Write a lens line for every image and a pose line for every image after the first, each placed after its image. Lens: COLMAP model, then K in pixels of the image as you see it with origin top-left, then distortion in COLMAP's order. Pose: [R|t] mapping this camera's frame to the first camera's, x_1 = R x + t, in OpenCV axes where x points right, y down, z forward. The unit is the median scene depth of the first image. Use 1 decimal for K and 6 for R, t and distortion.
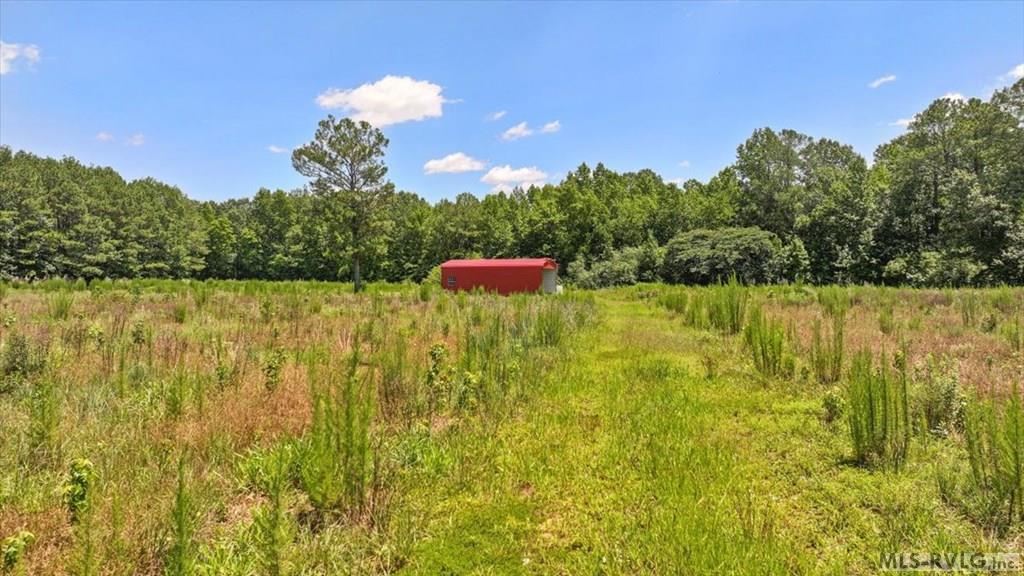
lens RADIAL K [[733.9, 0, 514.9], [0, 733.9, 286.1], [0, 0, 1]] dist [0.019345, 0.013908]
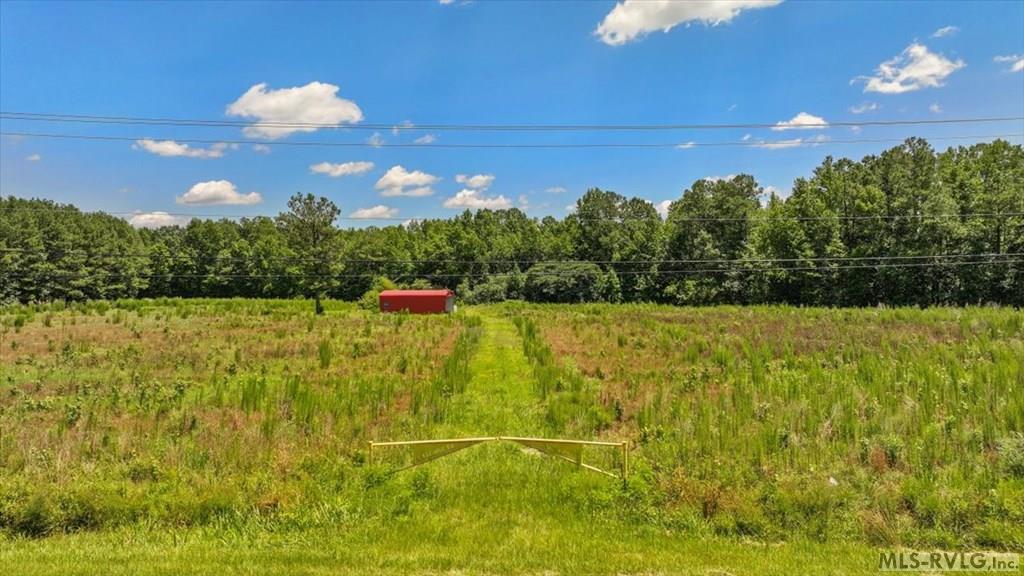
lens RADIAL K [[757.0, 0, 506.1], [0, 757.0, 284.4], [0, 0, 1]] dist [0.038915, 0.004378]
pose [[0.987736, -0.006096, 0.156017, -0.056430], [0.006551, 0.999976, -0.002402, -0.028961], [-0.155999, 0.003395, 0.987751, -0.405457]]
